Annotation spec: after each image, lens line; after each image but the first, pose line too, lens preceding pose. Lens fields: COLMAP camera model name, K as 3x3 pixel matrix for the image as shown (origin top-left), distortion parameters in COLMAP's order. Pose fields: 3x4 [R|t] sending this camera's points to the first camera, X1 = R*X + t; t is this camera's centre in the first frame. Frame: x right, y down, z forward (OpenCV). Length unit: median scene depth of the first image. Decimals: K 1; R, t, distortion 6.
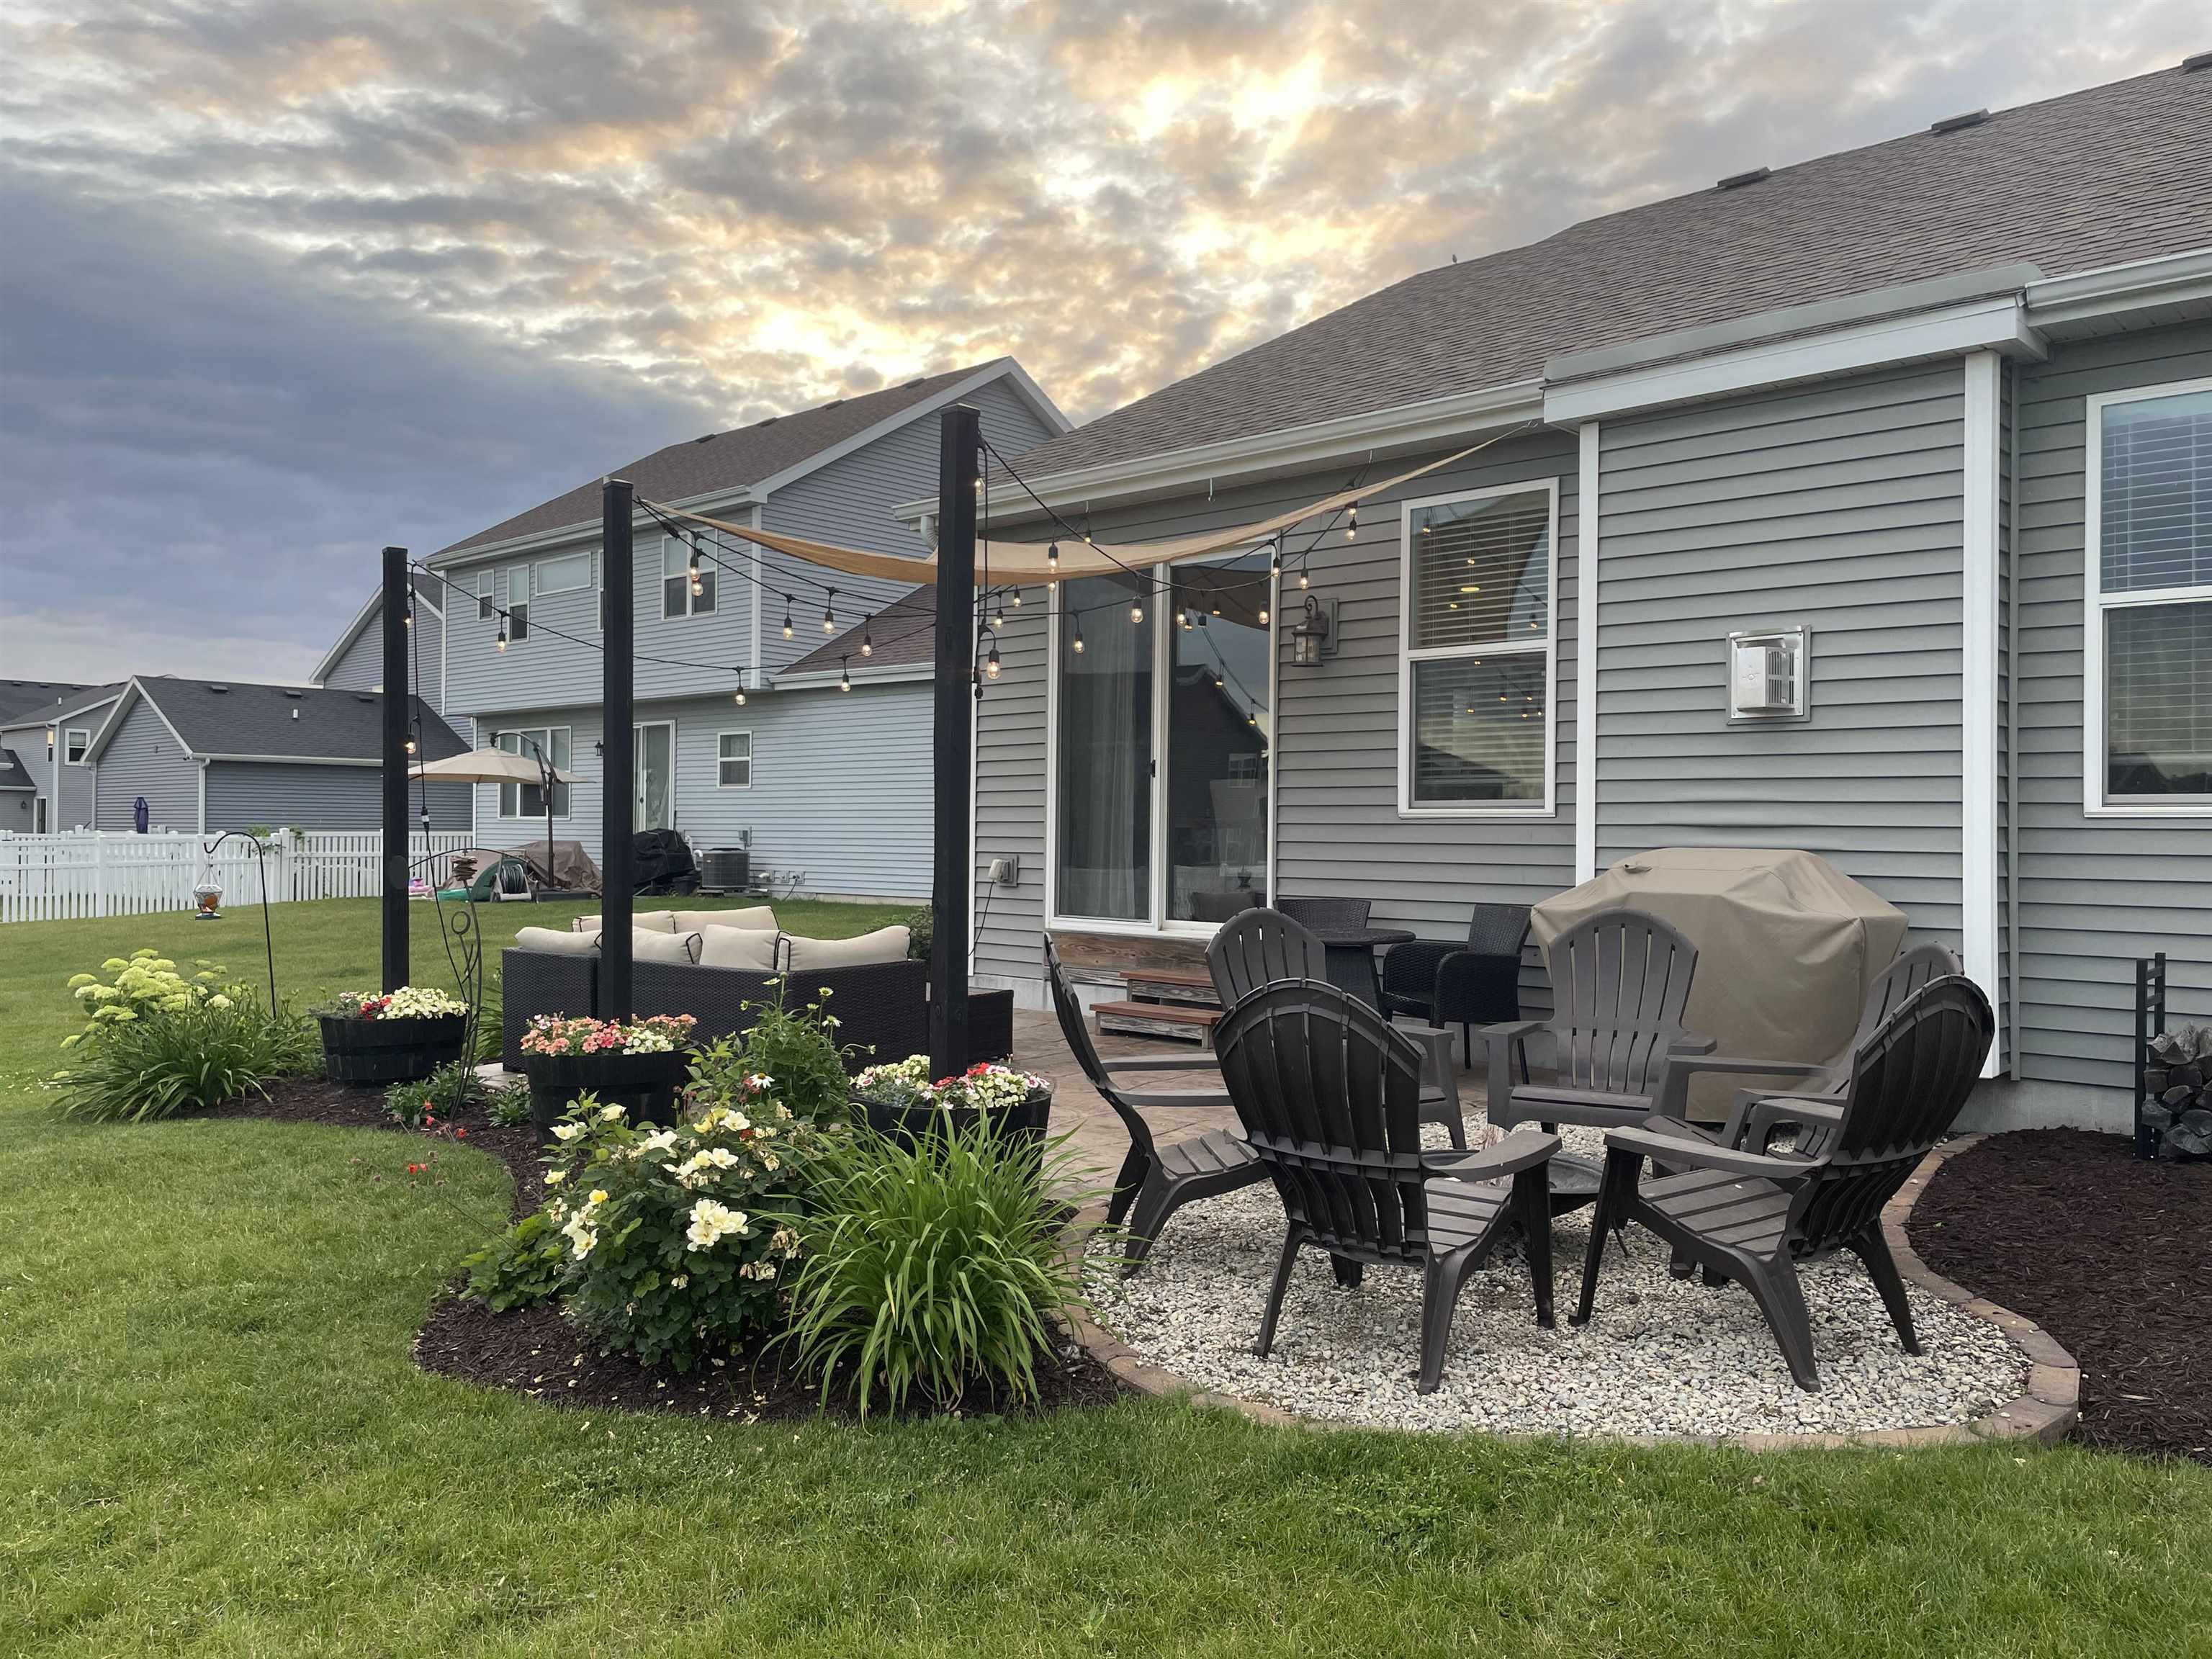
lens RADIAL K [[1605.5, 0, 1106.0], [0, 1605.5, 829.5], [0, 0, 1]] dist [-0.004937, 0.001292]
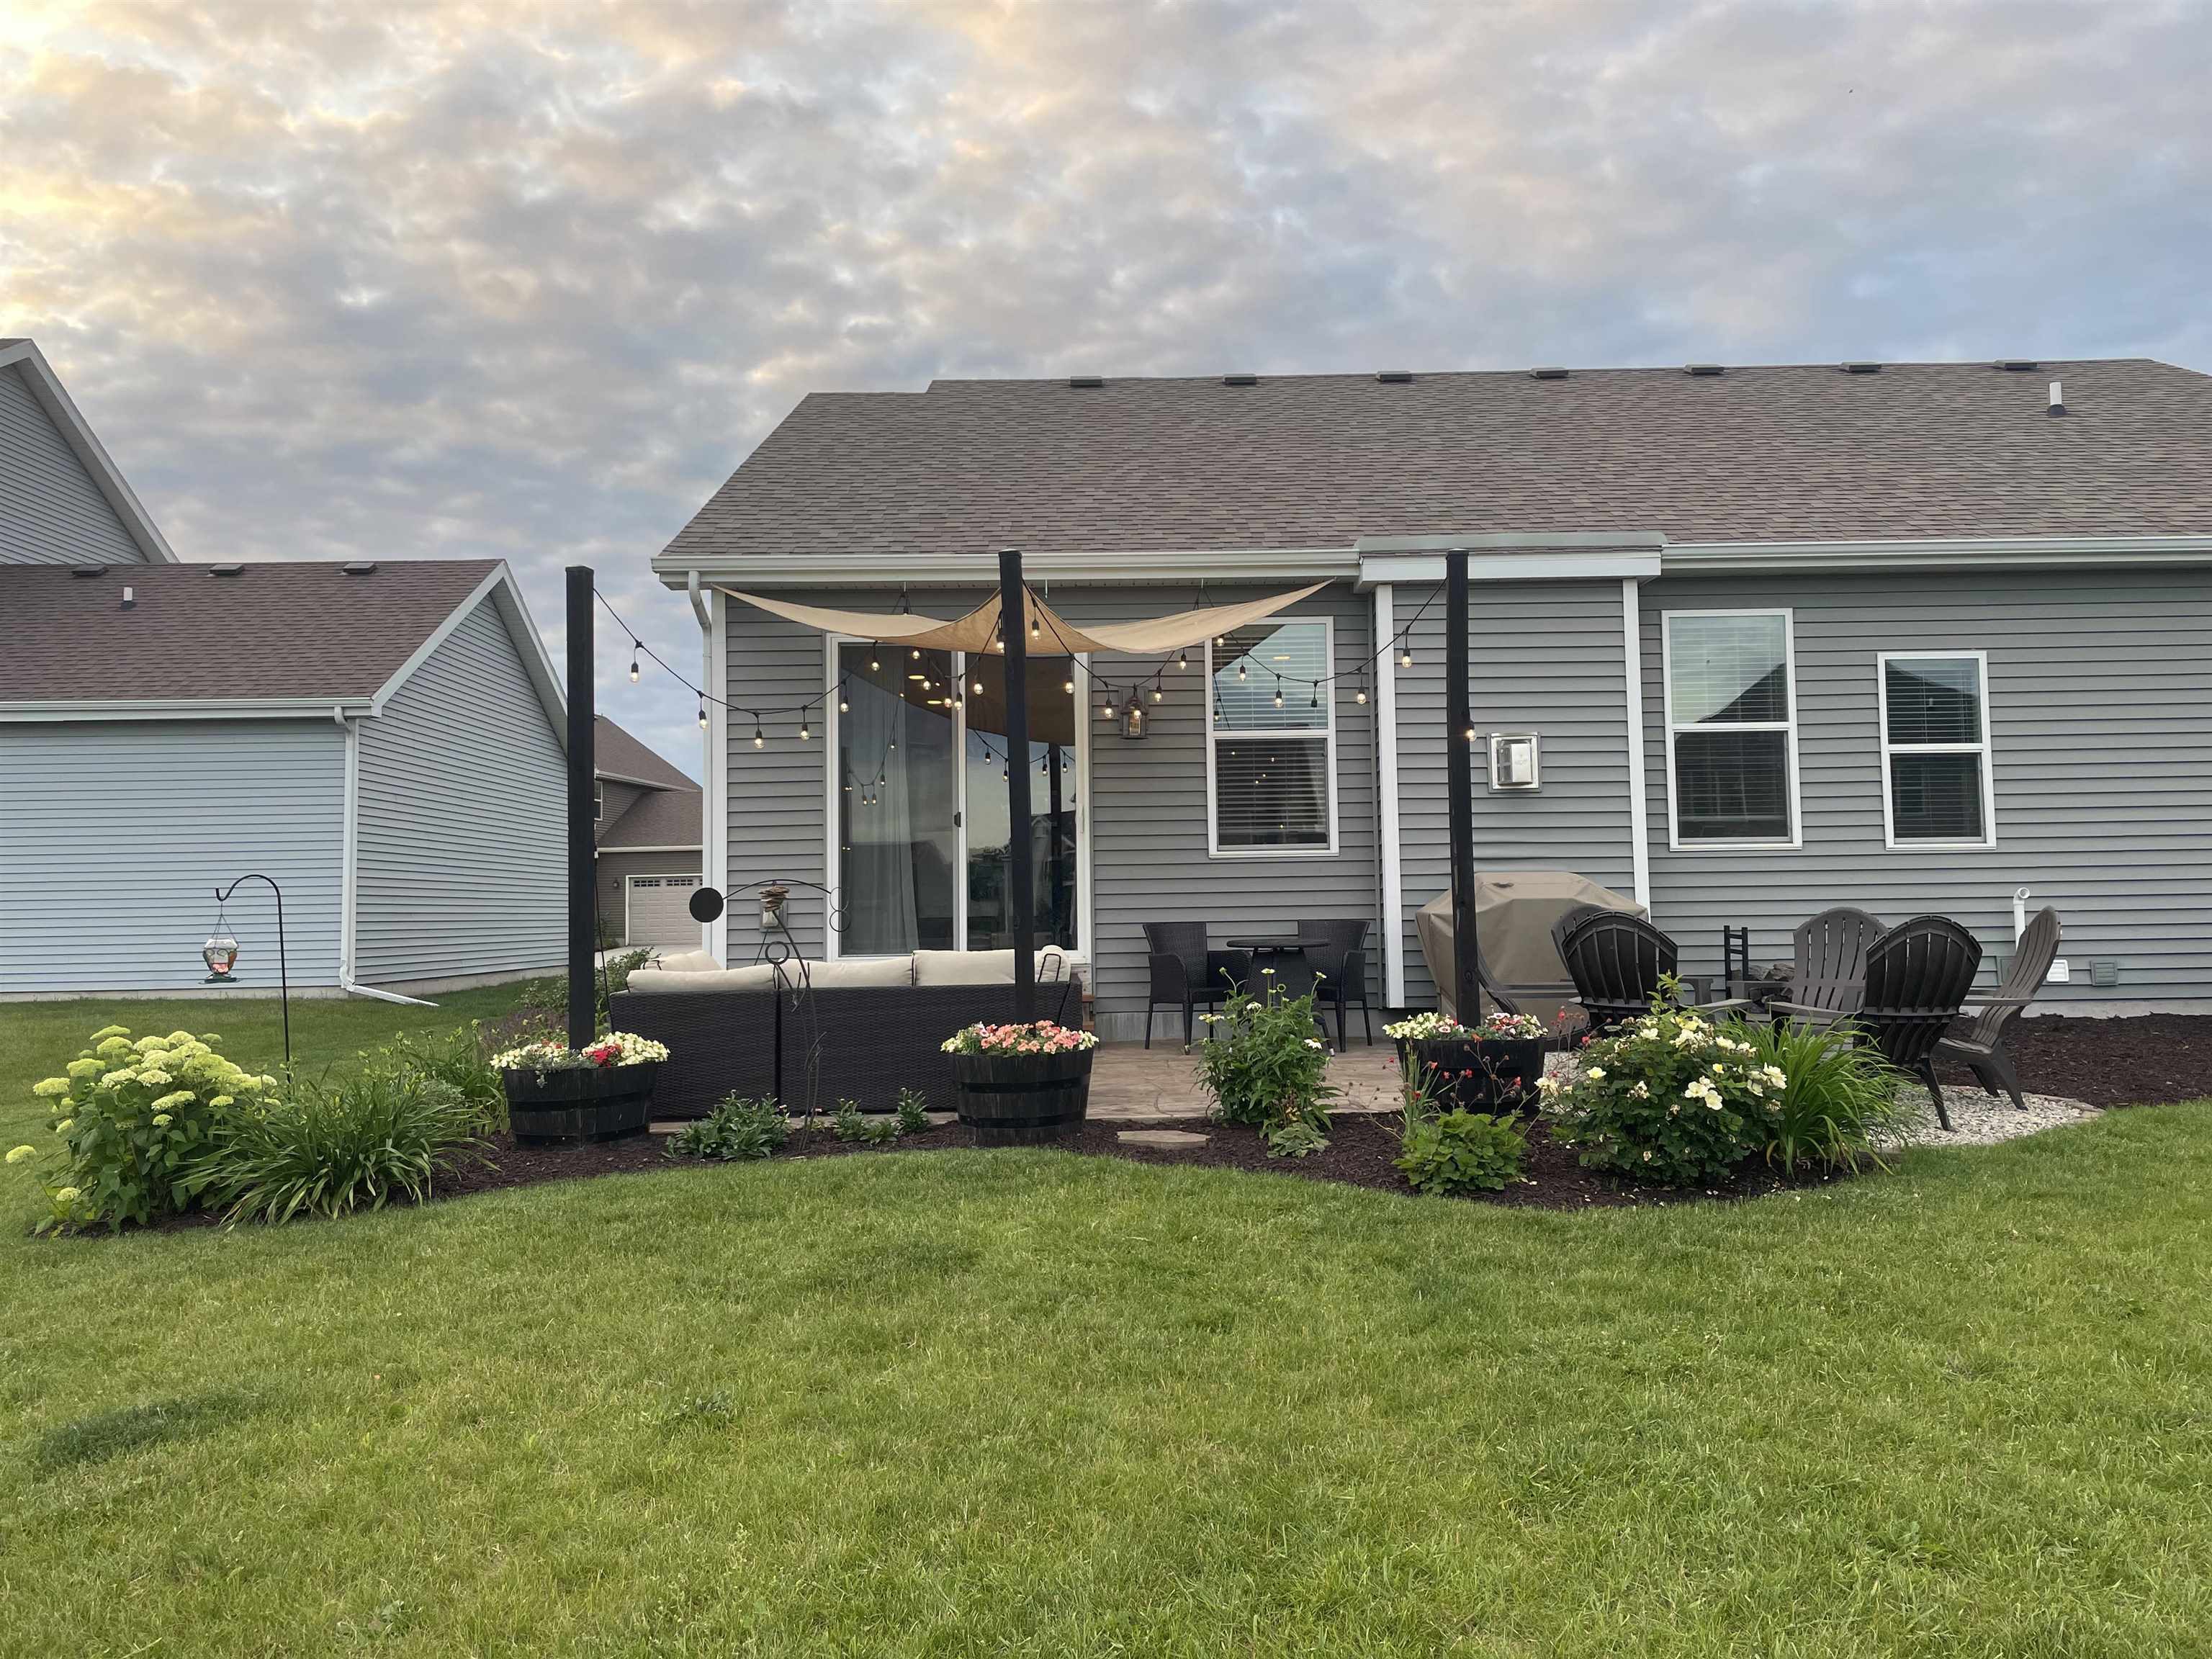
lens RADIAL K [[1655.7, 0, 1109.6], [0, 1655.7, 806.4], [0, 0, 1]] dist [0.097313, -0.122067]
pose [[0.725421, 0.023992, 0.687887, -0.802528], [0.019079, 0.998307, -0.054939, 0.022962], [-0.688041, 0.052978, 0.723735, 0.079449]]
